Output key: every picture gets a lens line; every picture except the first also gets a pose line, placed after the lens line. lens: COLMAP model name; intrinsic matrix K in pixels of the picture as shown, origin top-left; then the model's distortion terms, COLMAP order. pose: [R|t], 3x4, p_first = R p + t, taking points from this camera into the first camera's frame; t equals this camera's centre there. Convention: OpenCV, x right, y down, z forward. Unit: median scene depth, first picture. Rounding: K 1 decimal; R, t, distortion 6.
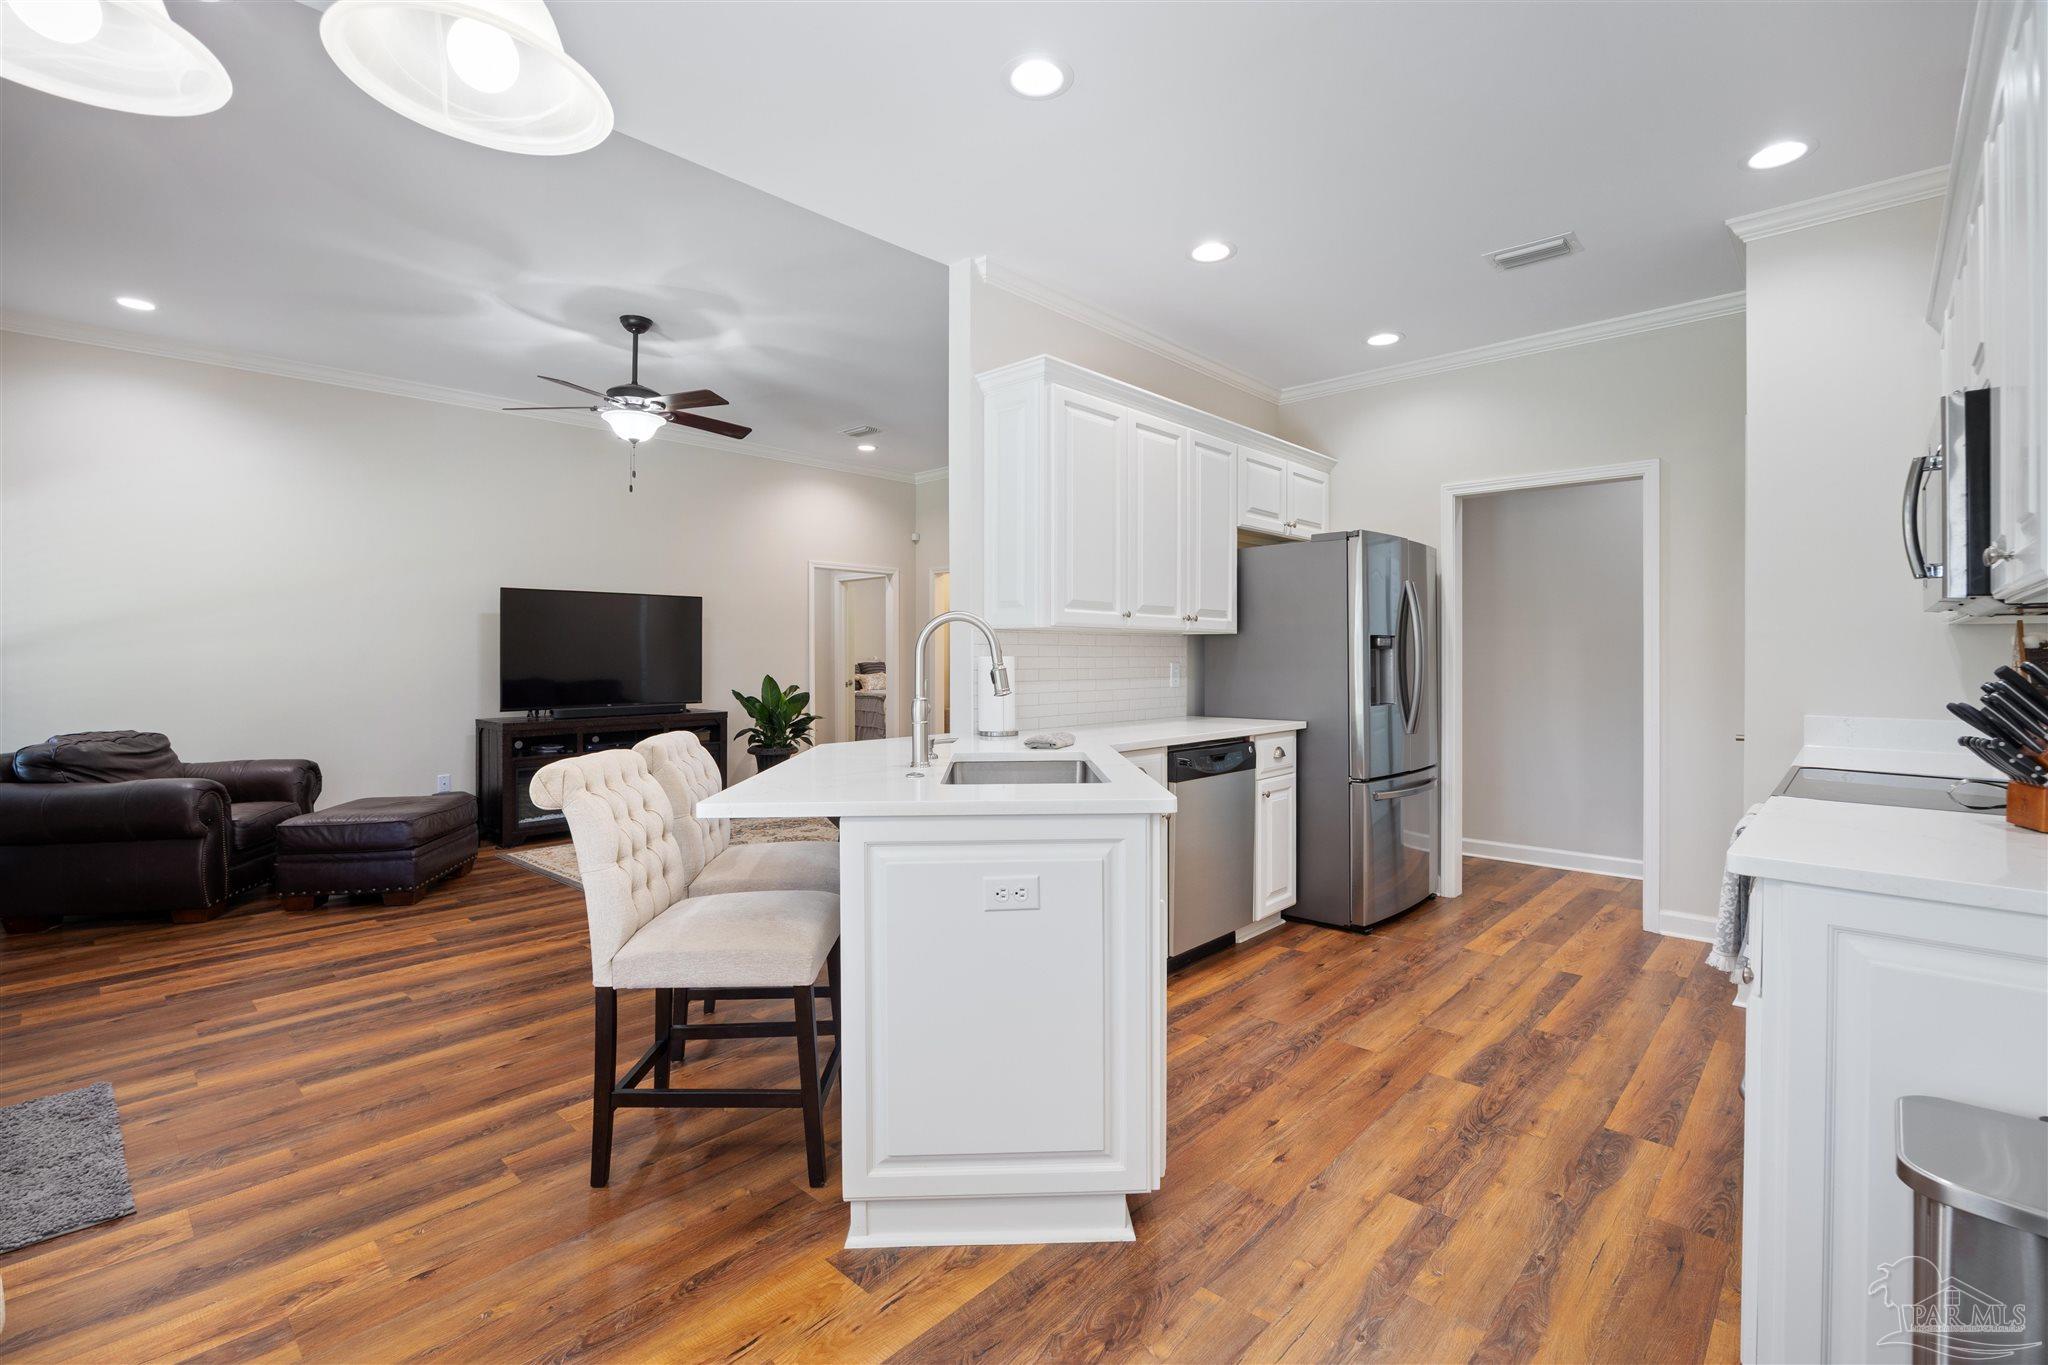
lens RADIAL K [[918.7, 0, 1026.6], [0, 918.7, 655.0], [0, 0, 1]] dist [-0.010587, -0.000411]
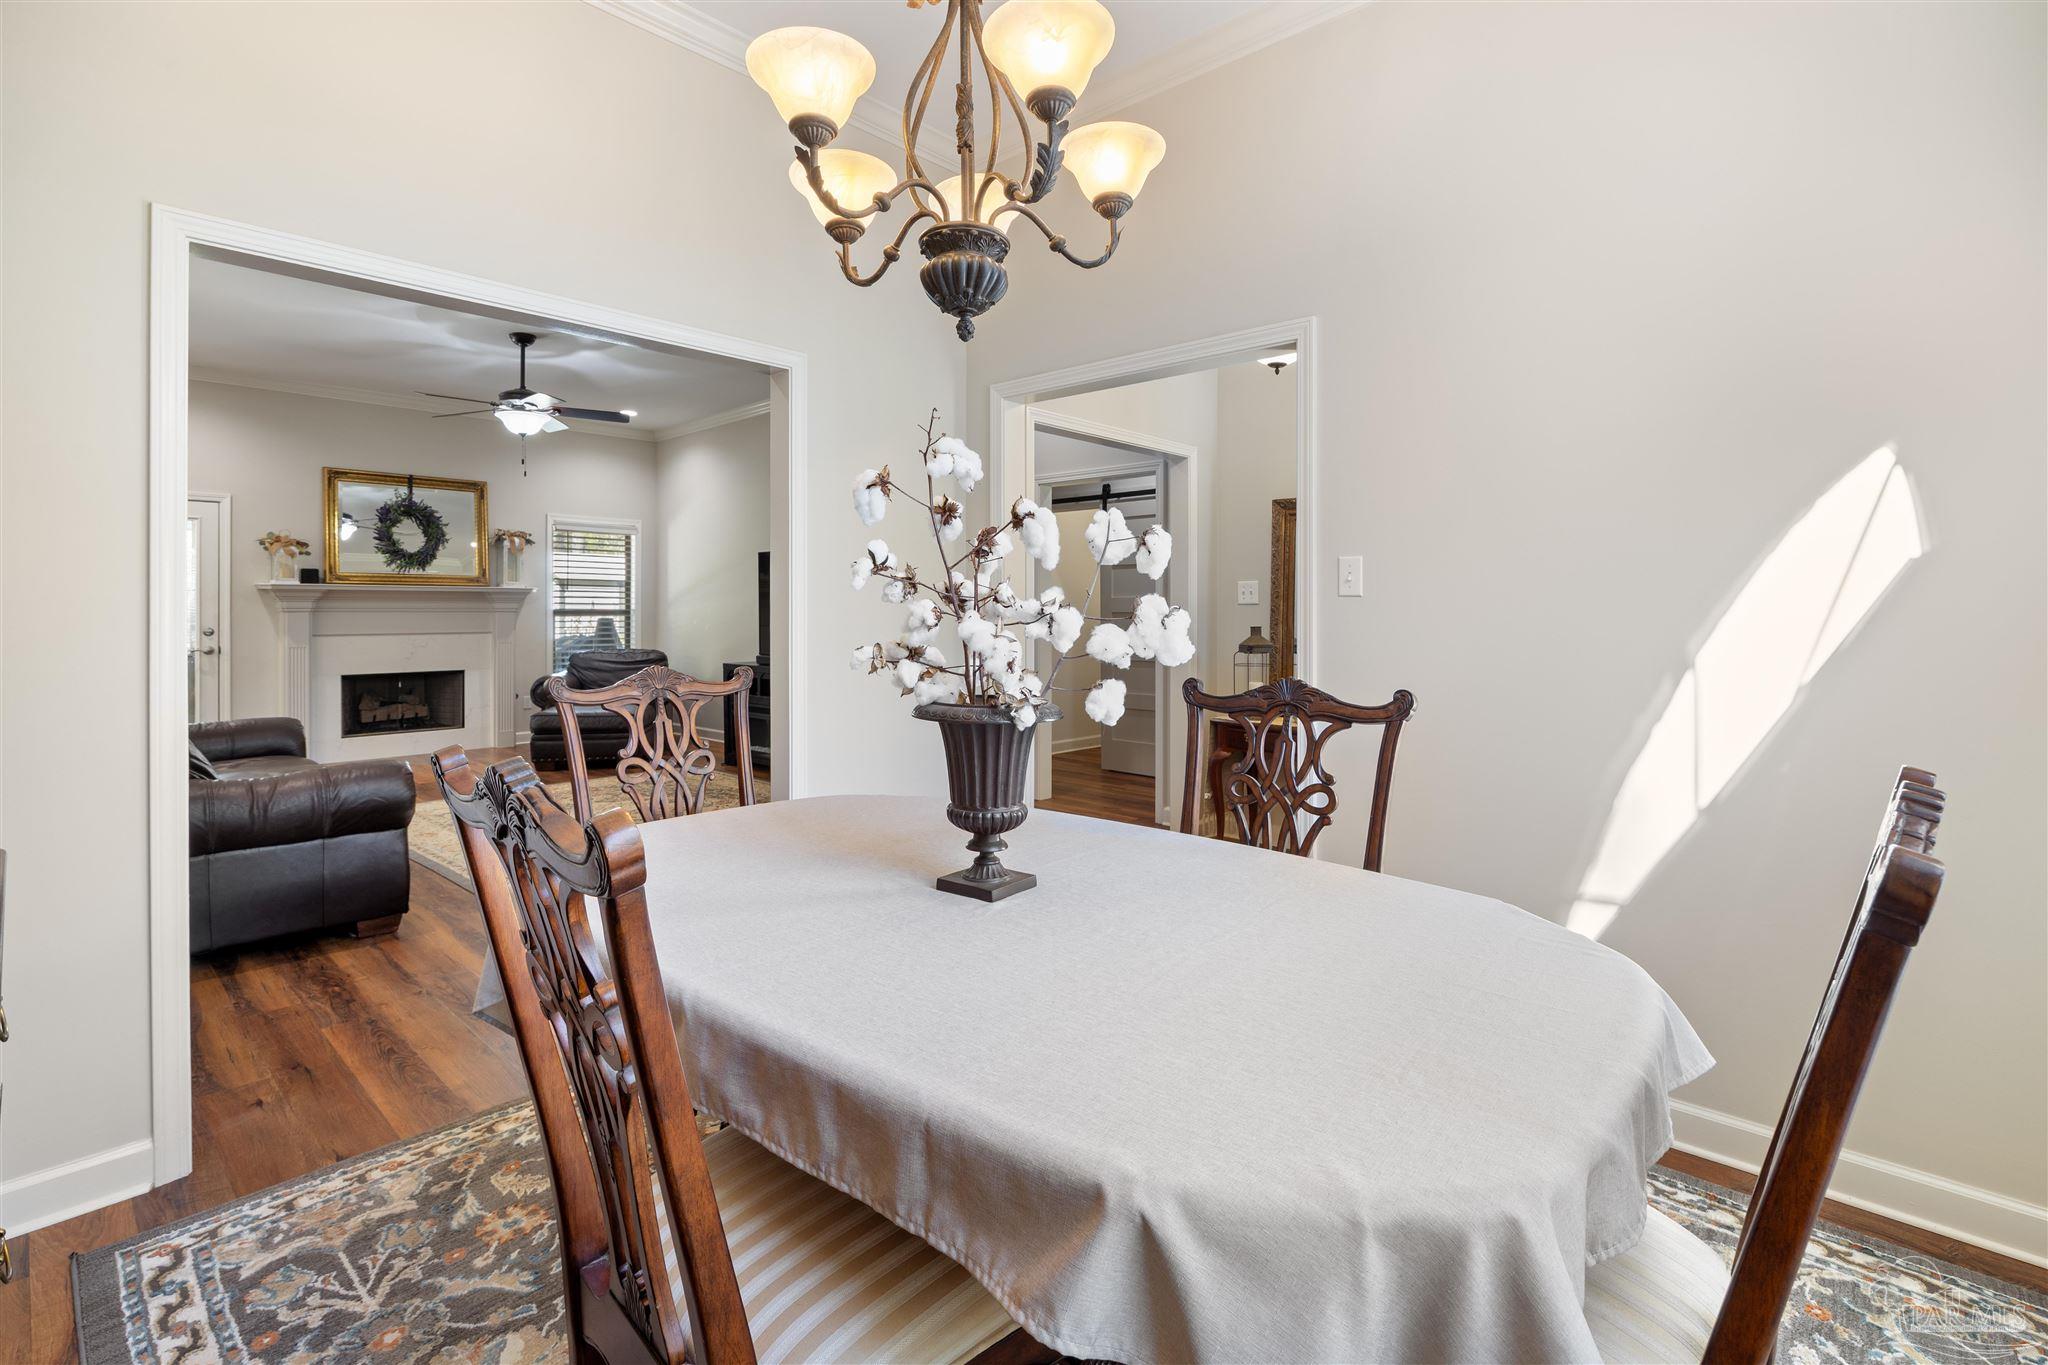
lens RADIAL K [[930.9, 0, 1024.7], [0, 930.9, 612.2], [0, 0, 1]] dist [-0.009721, 0.000550]
pose [[0.011740, 0.006064, -0.999913, 0.840904], [0.000649, 0.999981, 0.006072, -0.003938], [0.999931, -0.000720, 0.011736, 1.698392]]
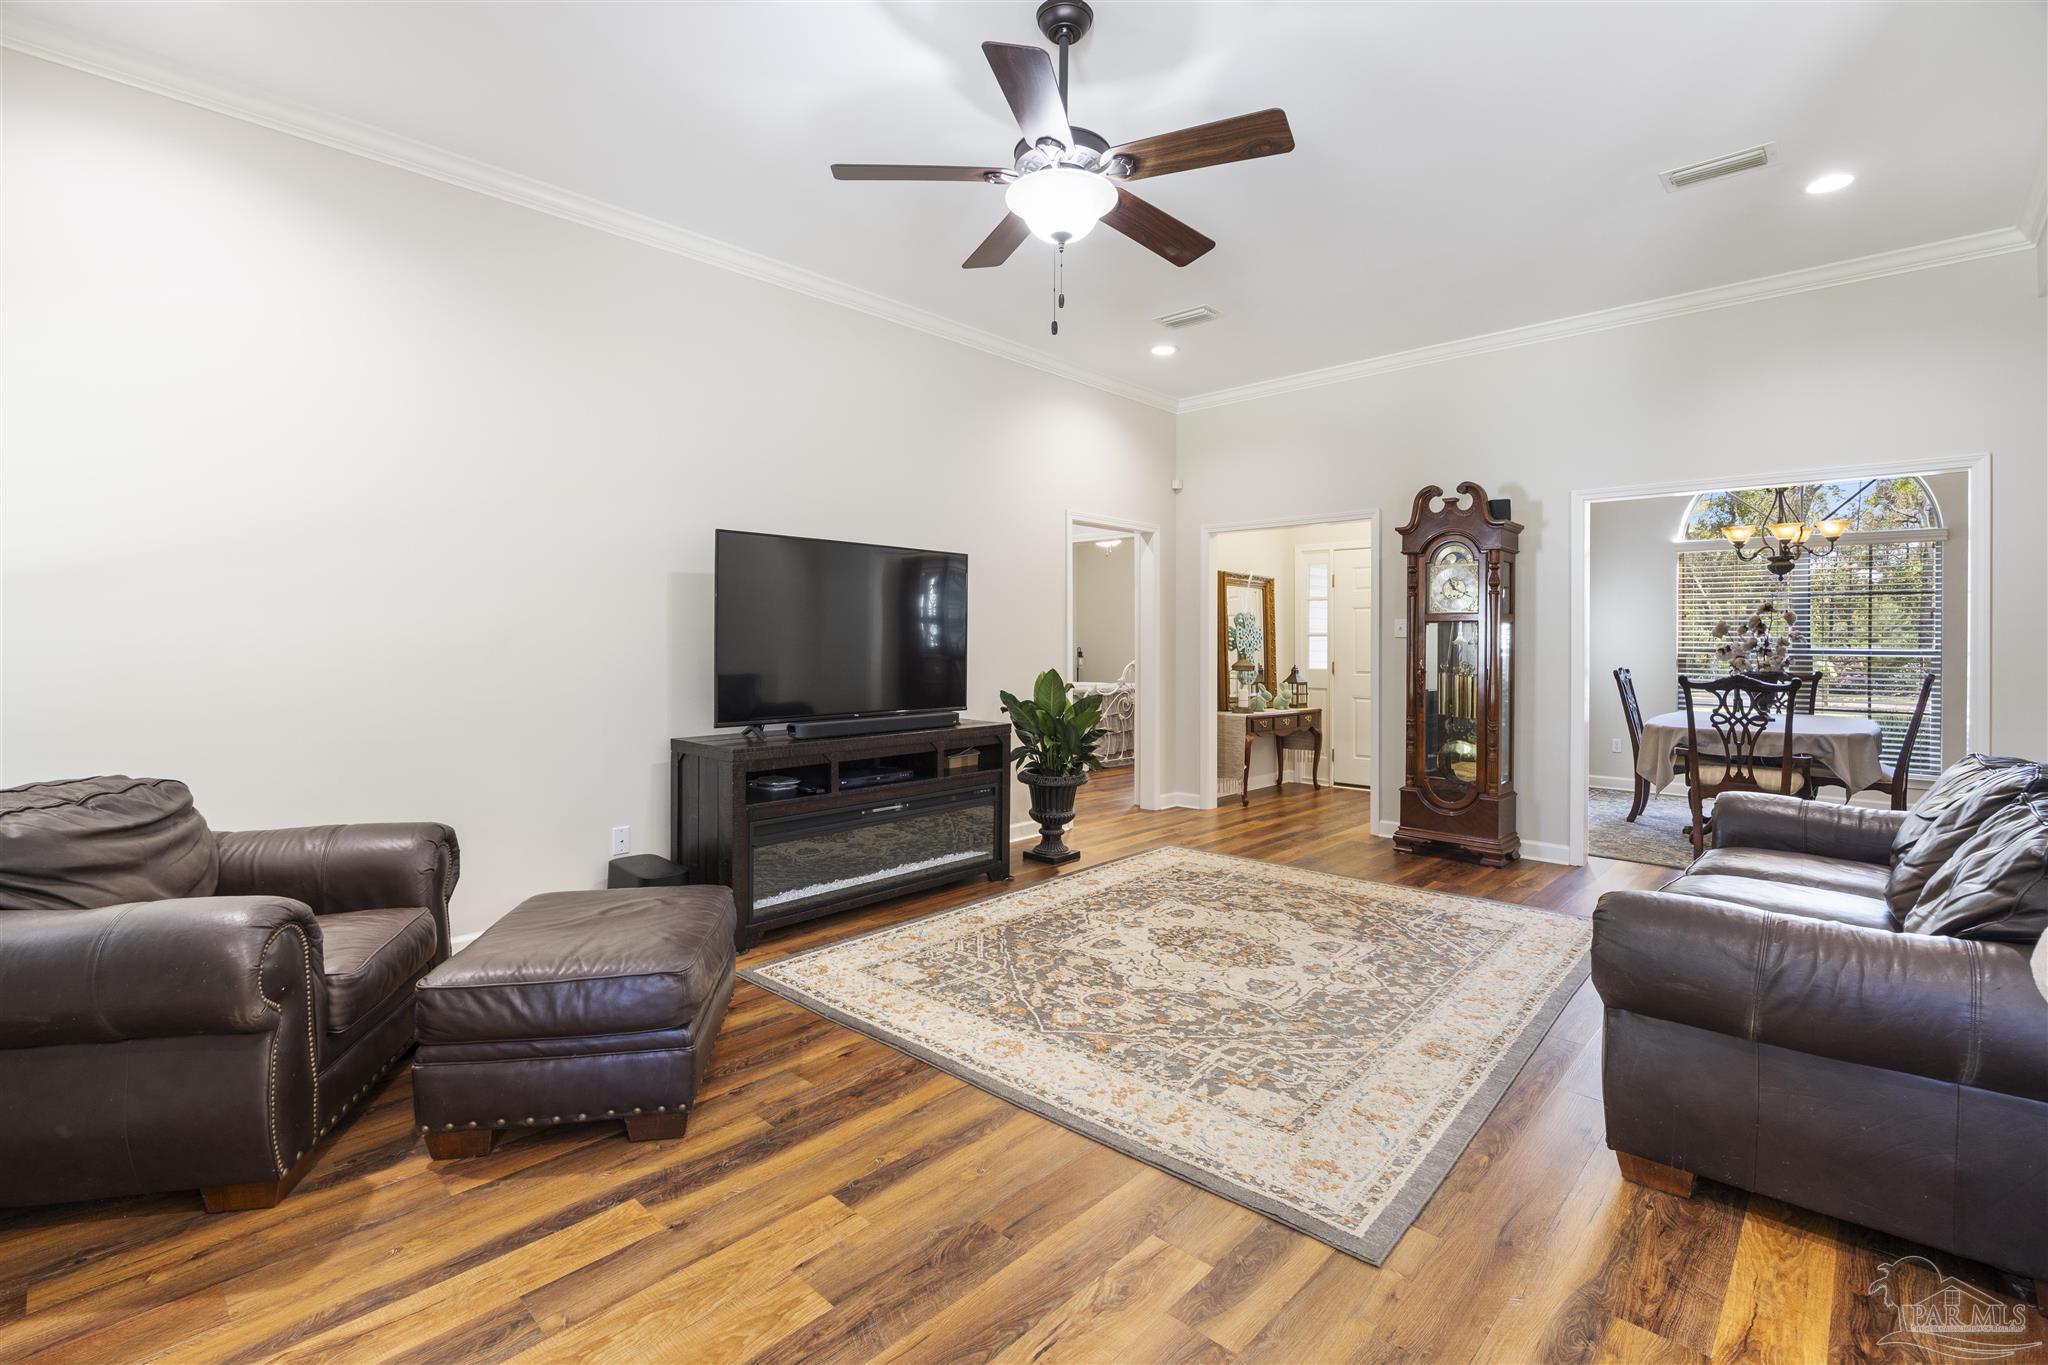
lens RADIAL K [[922.1, 0, 1030.4], [0, 922.1, 640.5], [0, 0, 1]] dist [-0.012907, -0.000210]
pose [[0.999981, 0.006227, -0.000364, -0.458225], [-0.006228, 0.999977, -0.002540, 0.003534], [0.000348, 0.002542, 0.999997, 0.473518]]
